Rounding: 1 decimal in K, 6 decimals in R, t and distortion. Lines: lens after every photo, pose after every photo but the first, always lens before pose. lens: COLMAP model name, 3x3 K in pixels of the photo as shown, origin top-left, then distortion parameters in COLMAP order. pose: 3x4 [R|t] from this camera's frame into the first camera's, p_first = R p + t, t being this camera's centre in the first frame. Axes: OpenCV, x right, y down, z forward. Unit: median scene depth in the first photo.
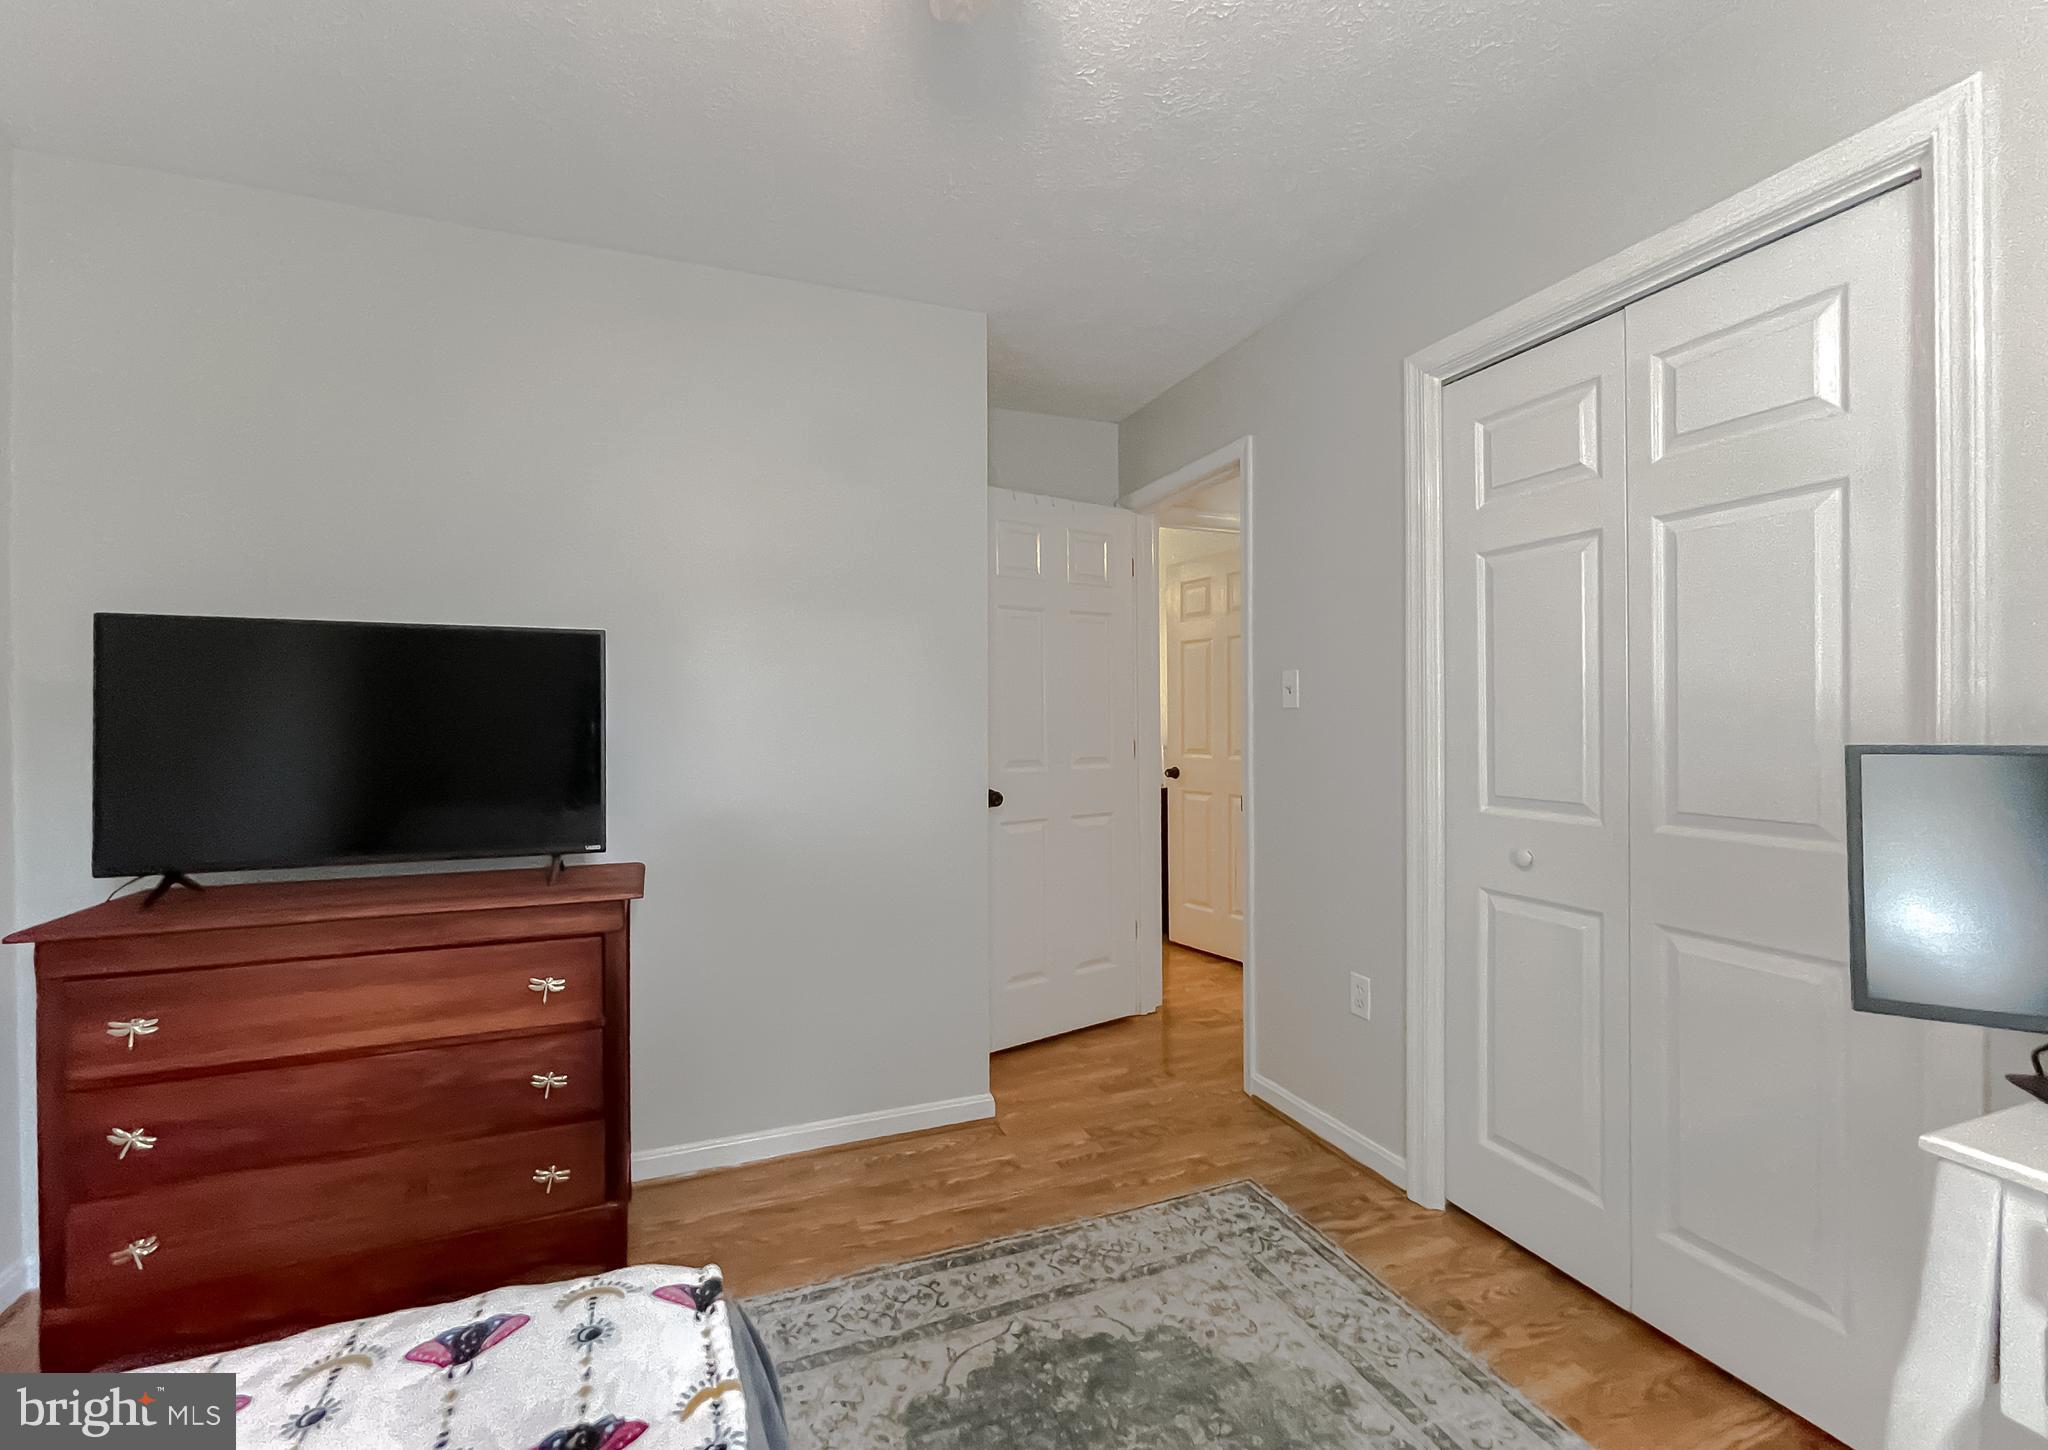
lens RADIAL K [[878.0, 0, 1024.0], [0, 878.0, 725.0], [0, 0, 1]] dist [0.016307, -0.000016]
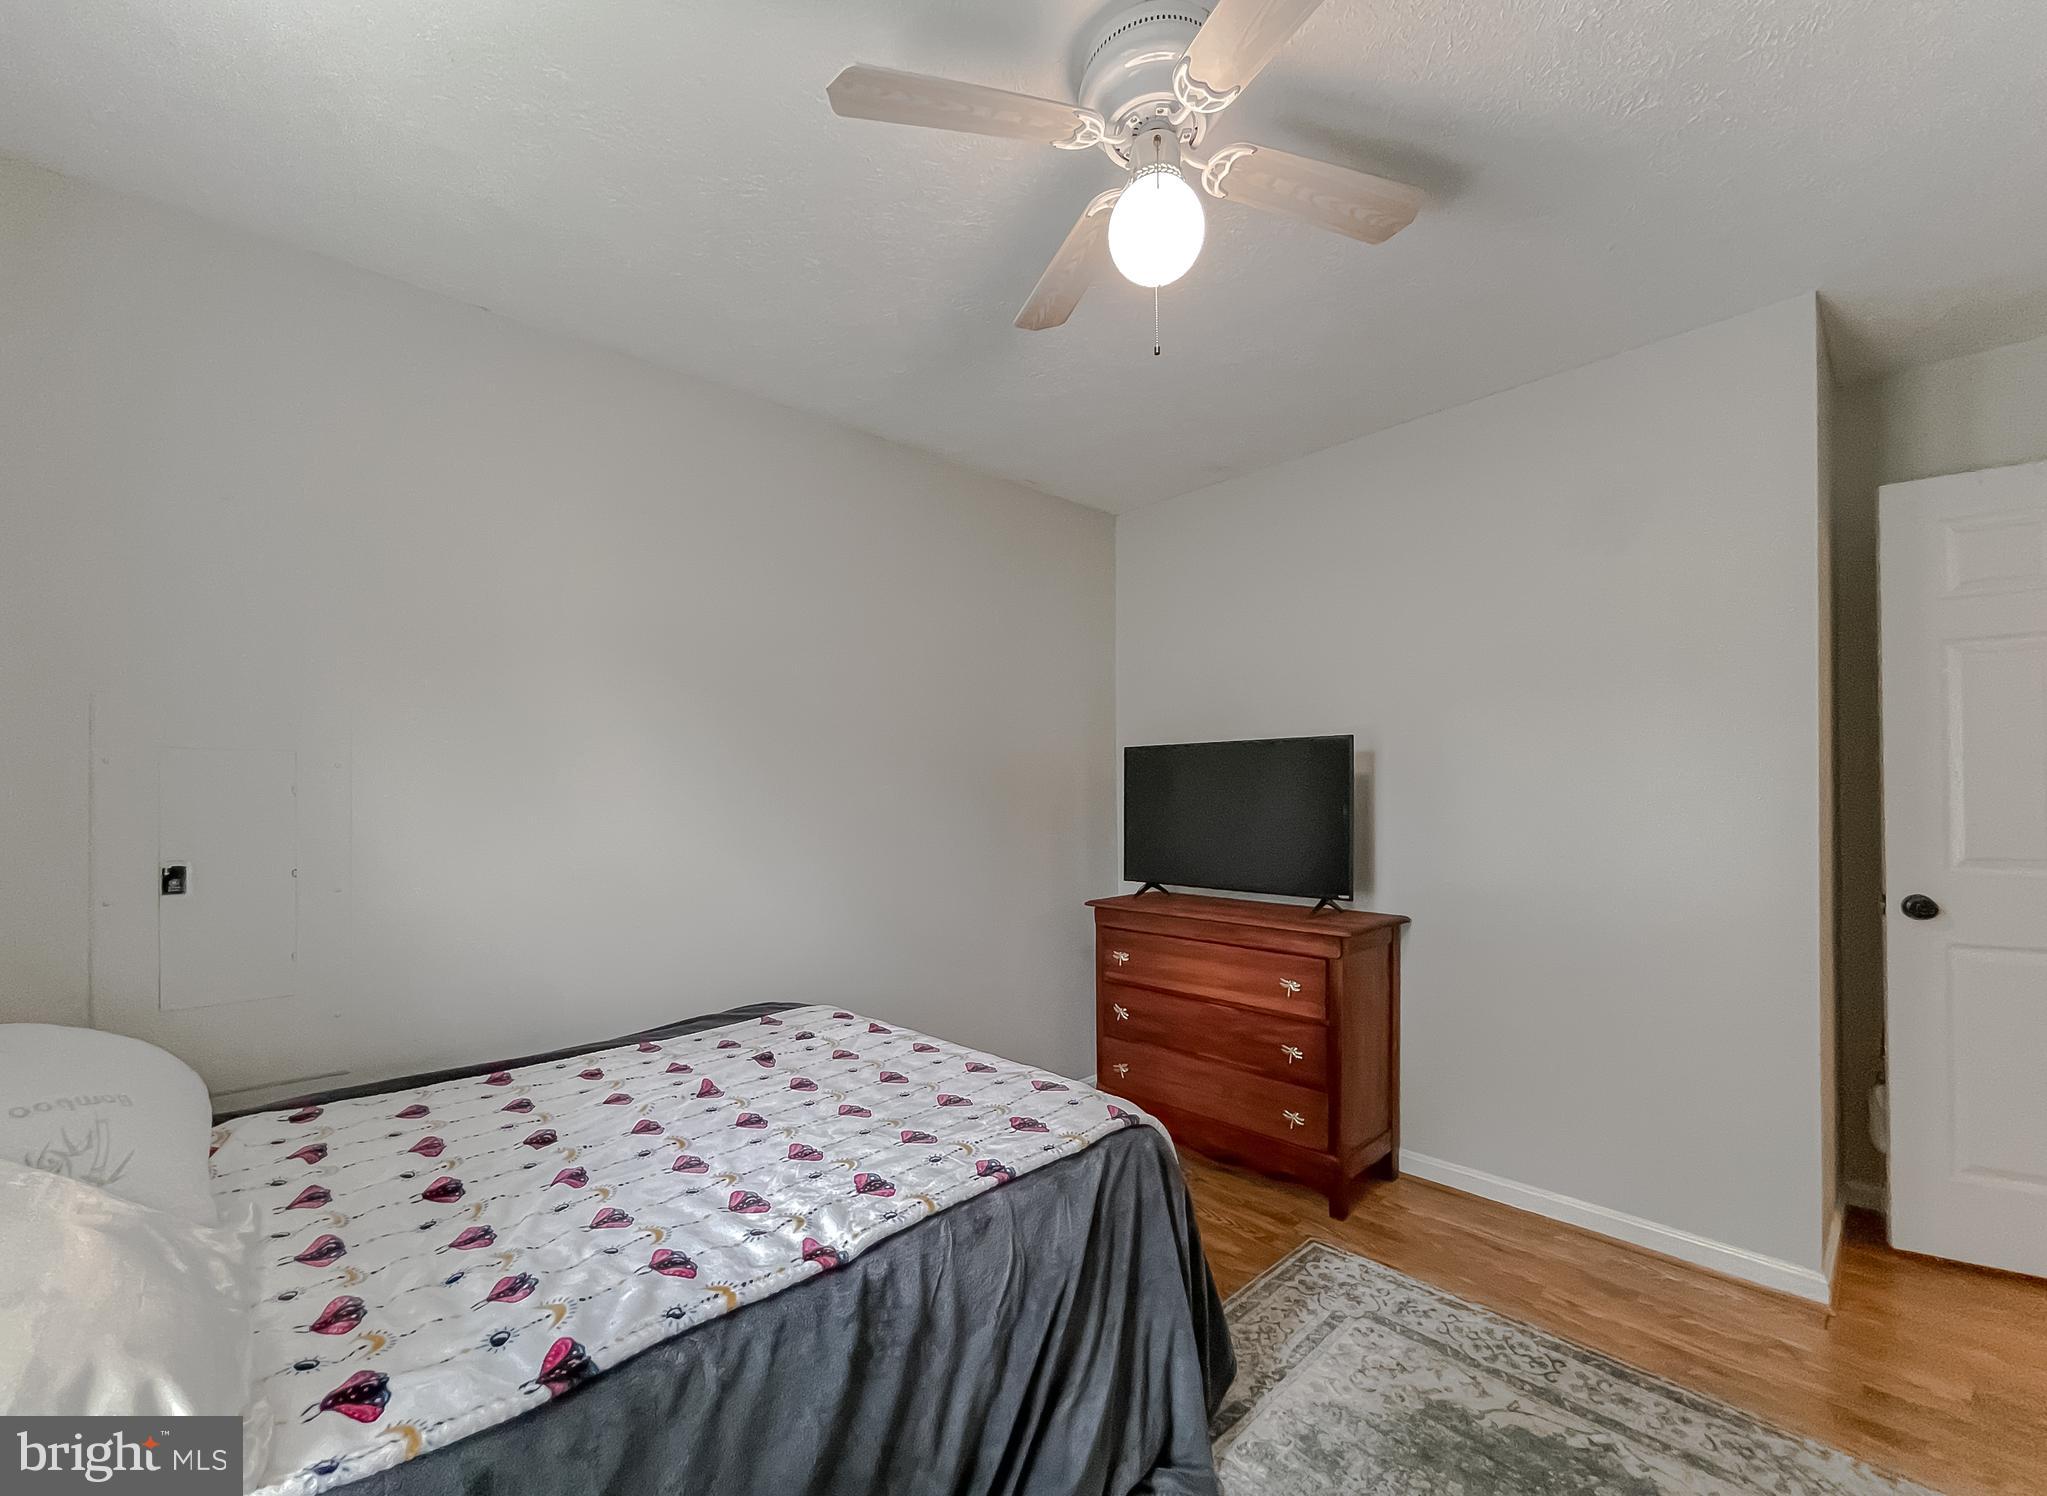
lens RADIAL K [[877.7, 0, 1020.8], [0, 877.7, 803.6], [0, 0, 1]] dist [0.001744, 0.013551]
pose [[0.368561, 0.009352, -0.929556, 0.634785], [0.006656, 0.999897, 0.012699, -0.024293], [0.929580, -0.010868, 0.368461, 0.065133]]
